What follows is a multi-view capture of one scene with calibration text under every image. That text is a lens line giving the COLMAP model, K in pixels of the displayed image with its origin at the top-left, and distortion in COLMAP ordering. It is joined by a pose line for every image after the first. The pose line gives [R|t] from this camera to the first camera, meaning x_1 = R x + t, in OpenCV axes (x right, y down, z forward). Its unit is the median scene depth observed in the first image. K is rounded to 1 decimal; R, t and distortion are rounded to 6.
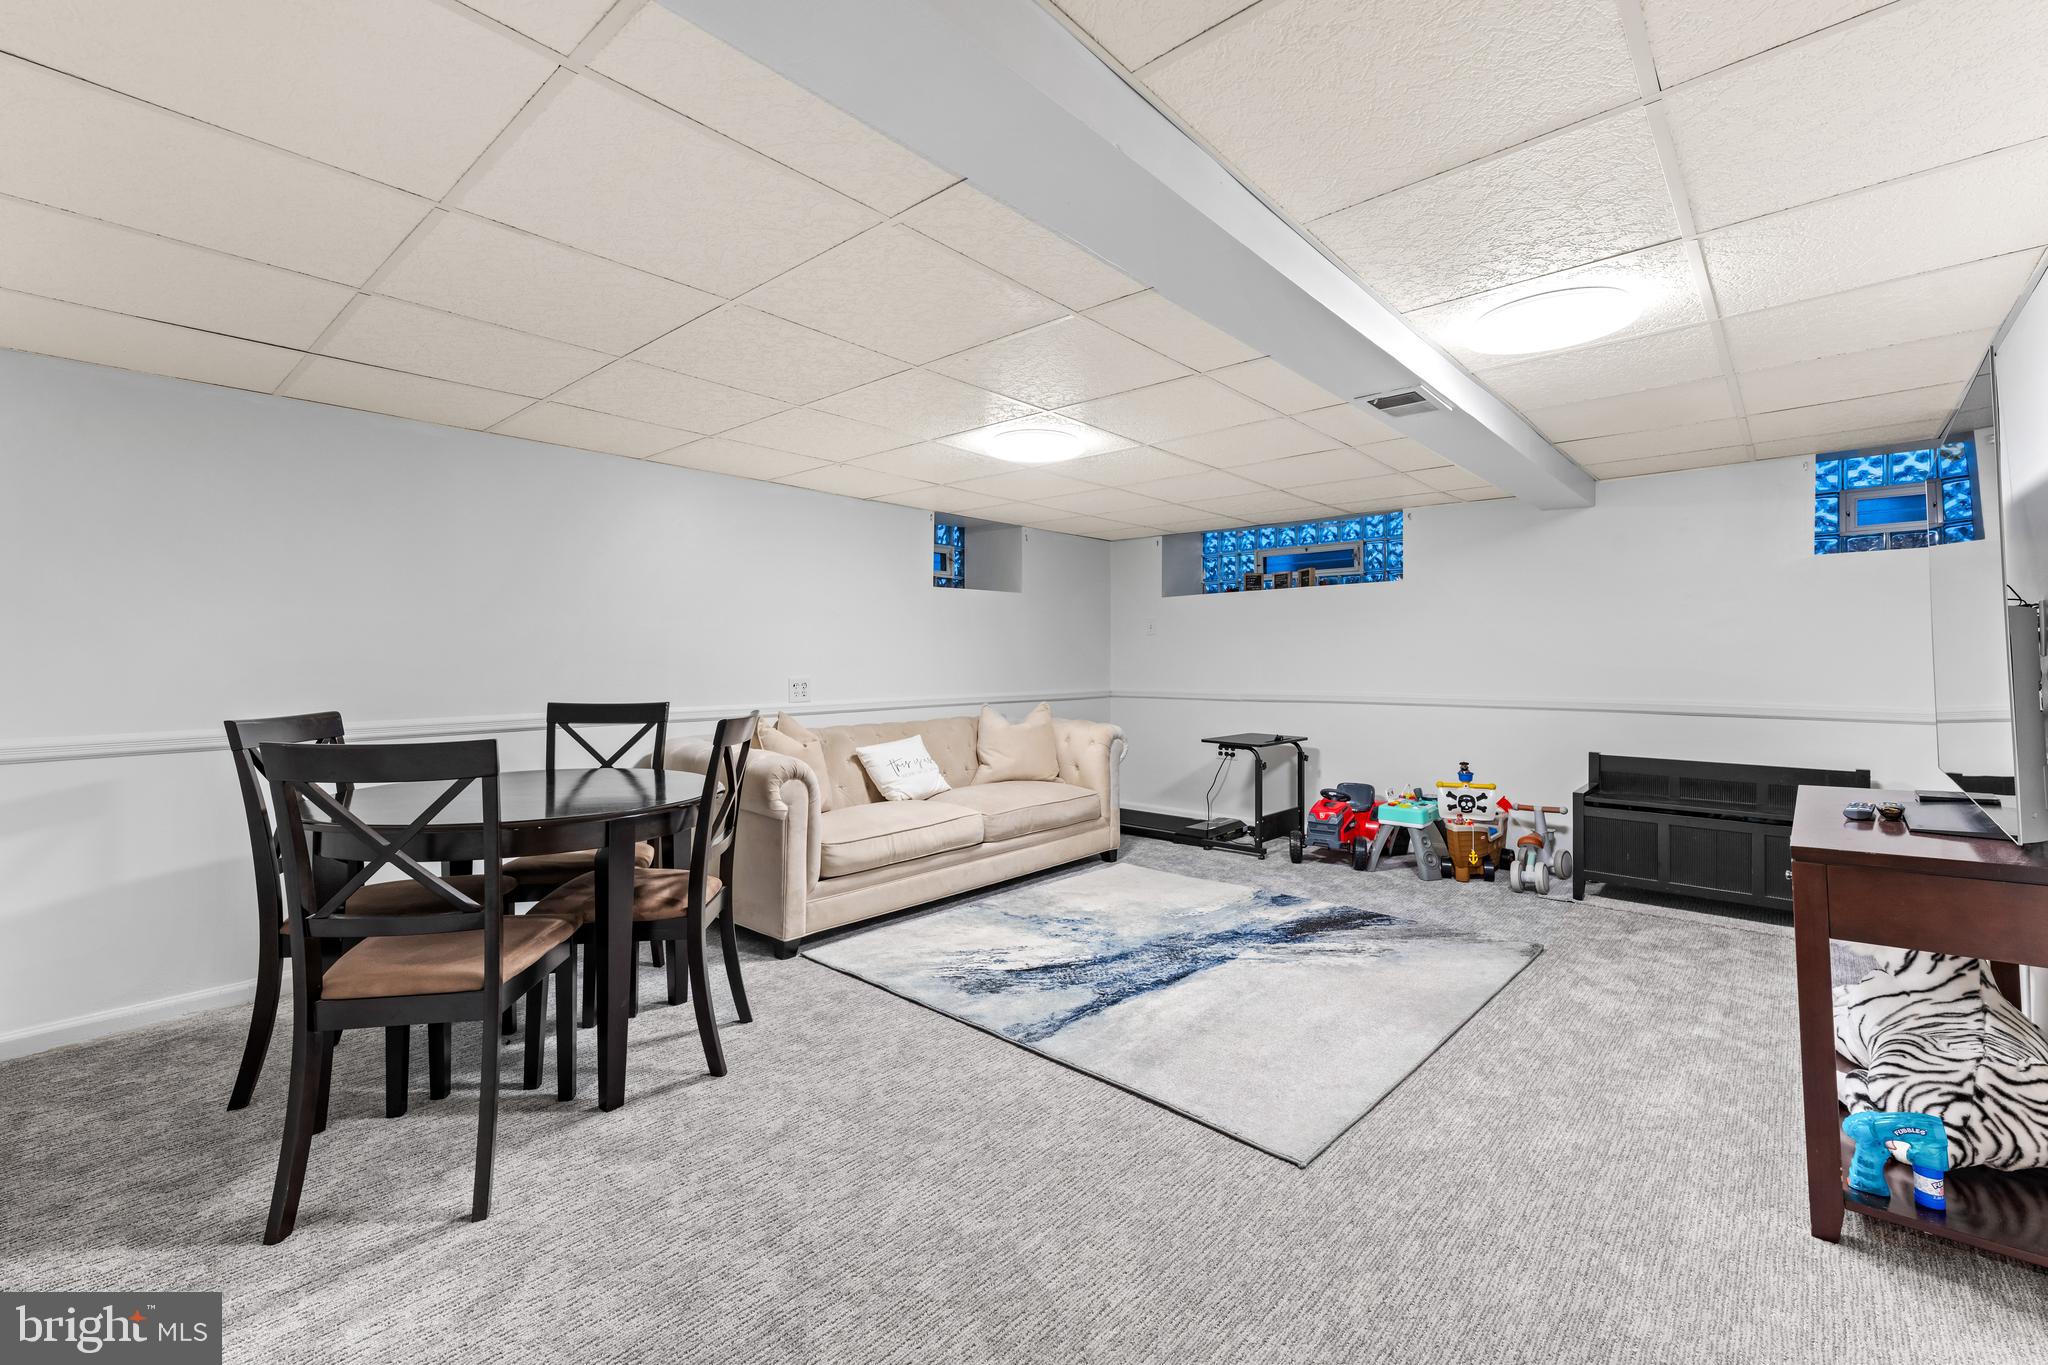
lens RADIAL K [[871.7, 0, 1015.9], [0, 871.7, 666.5], [0, 0, 1]] dist [0.003263, 0.000277]
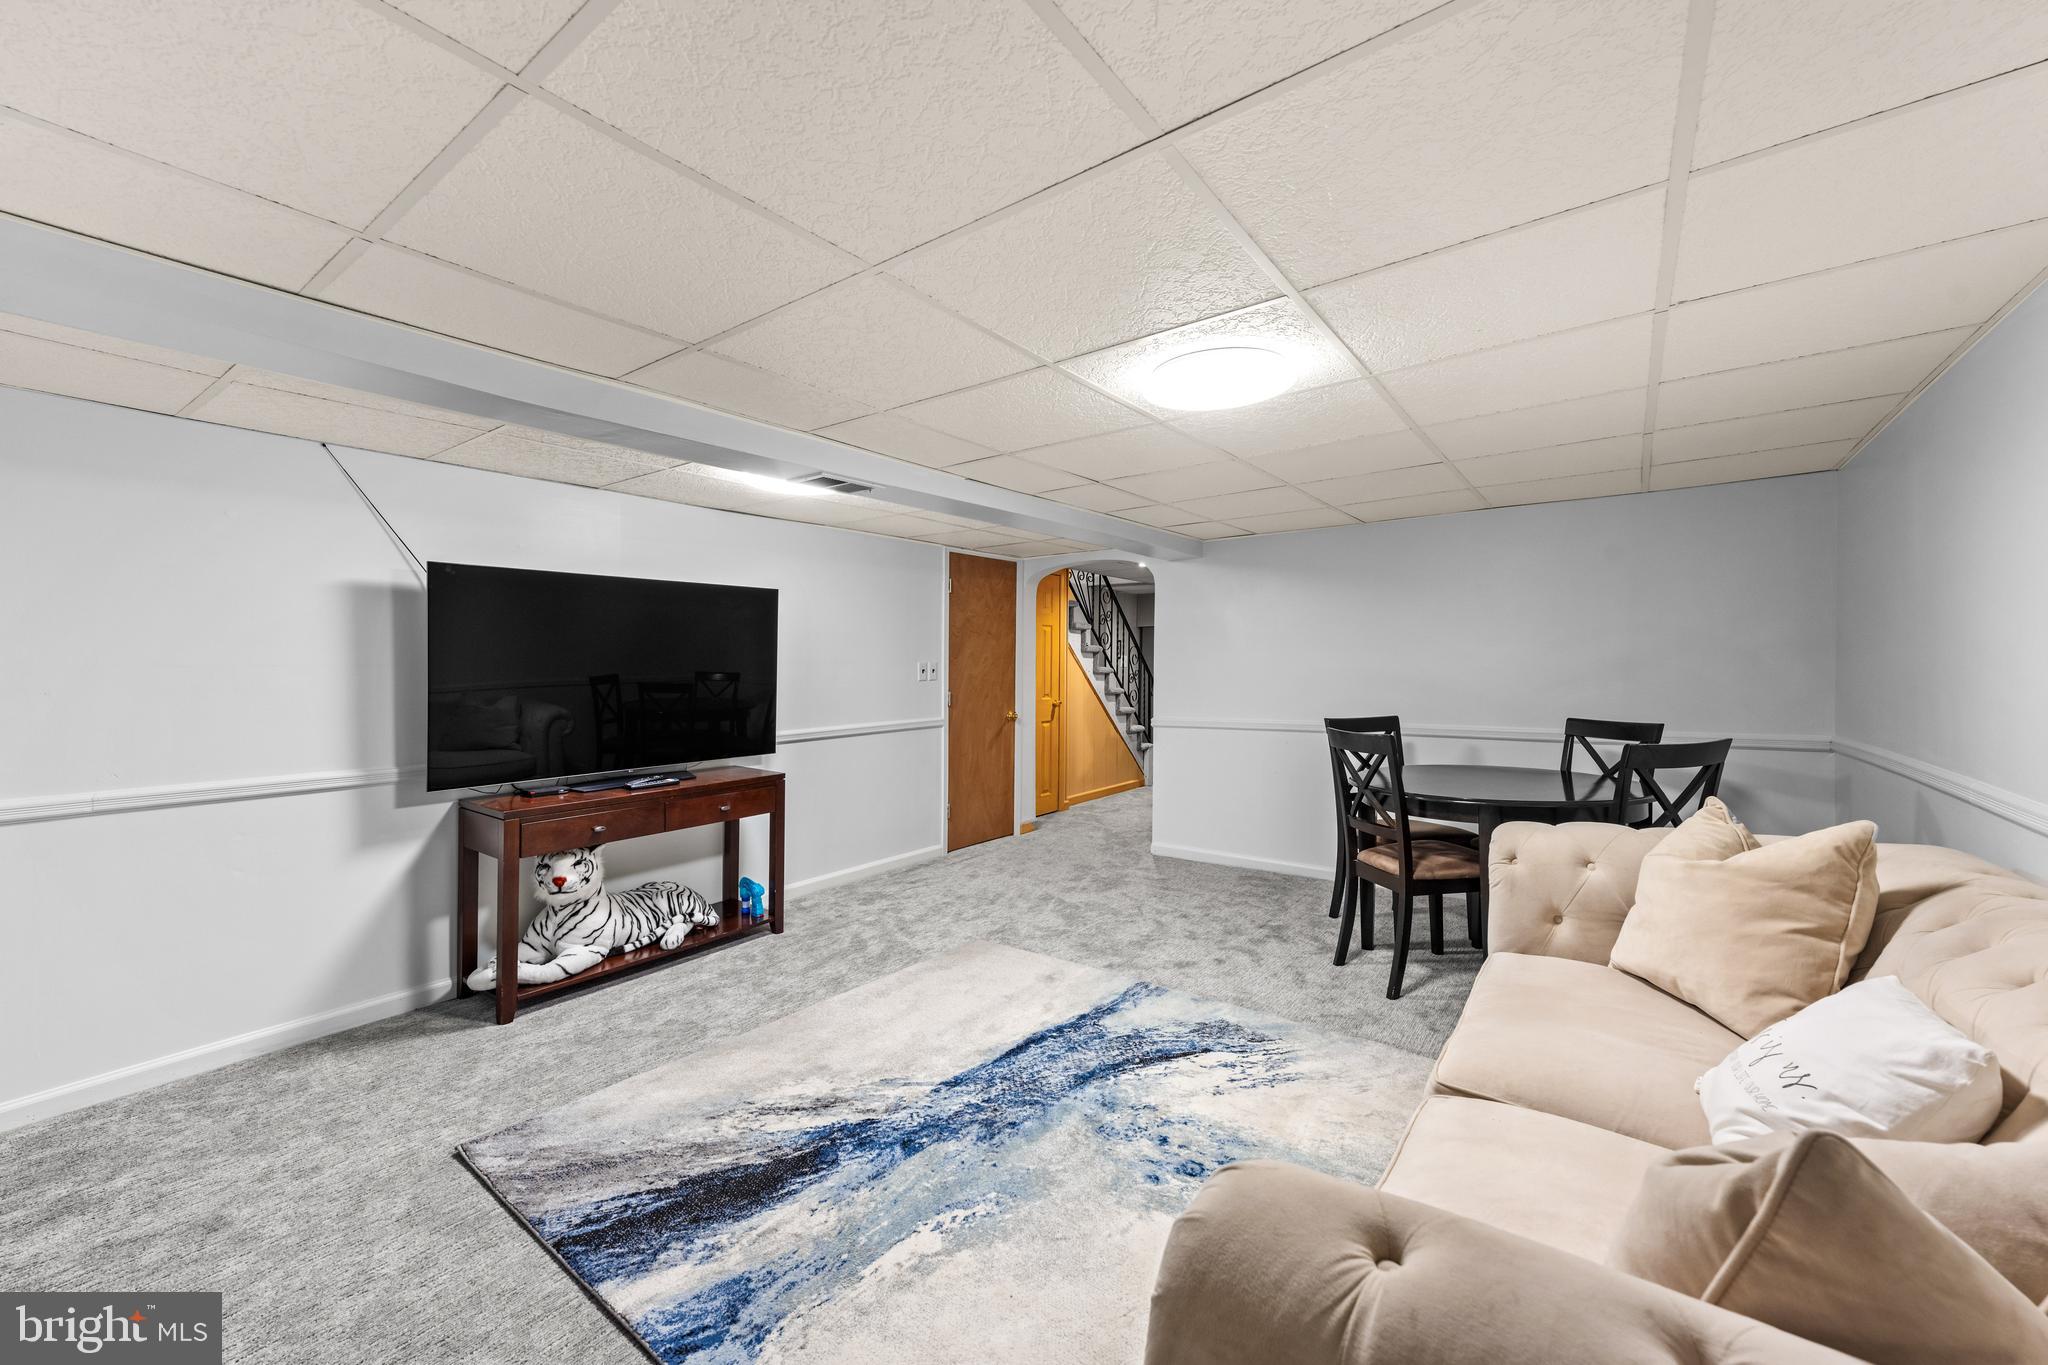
lens RADIAL K [[797.8, 0, 1026.0], [0, 797.8, 675.2], [0, 0, 1]] dist [0.021286, 0.000047]
pose [[-0.994945, 0.022459, -0.097874, 0.225861], [0.021619, 0.999720, 0.009639, -0.038141], [0.098064, 0.007474, -0.995152, 1.651658]]
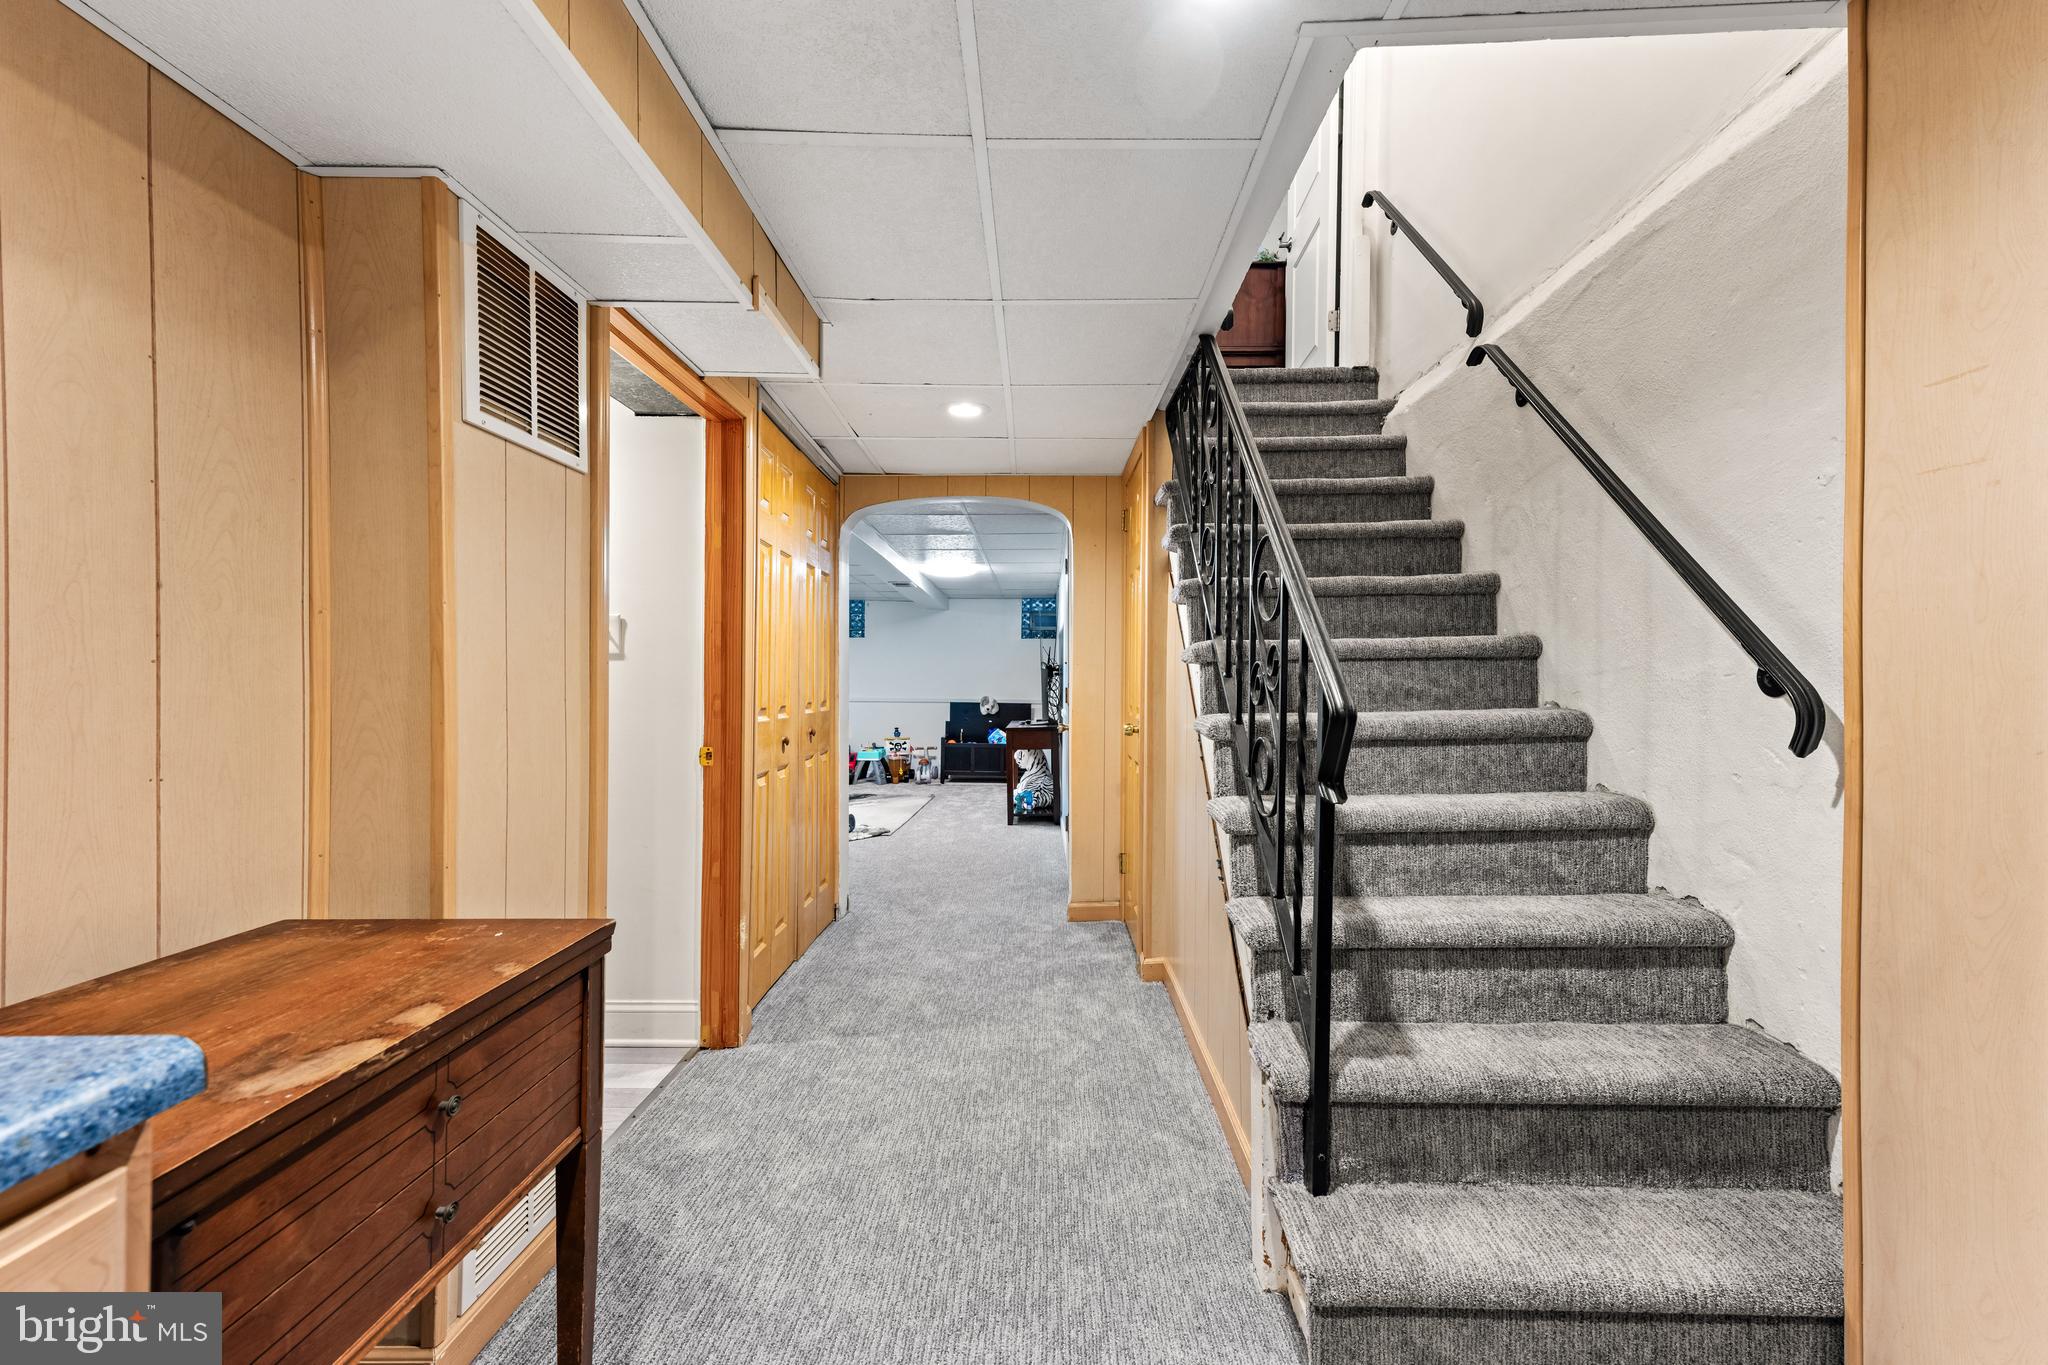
lens RADIAL K [[871.7, 0, 1030.6], [0, 871.7, 679.8], [0, 0, 1]] dist [0.003263, 0.000277]
pose [[0.750803, 0.010801, 0.660438, -0.853472], [-0.011082, 0.999932, -0.003754, 0.000097], [-0.660433, -0.004500, 0.750871, -1.063595]]
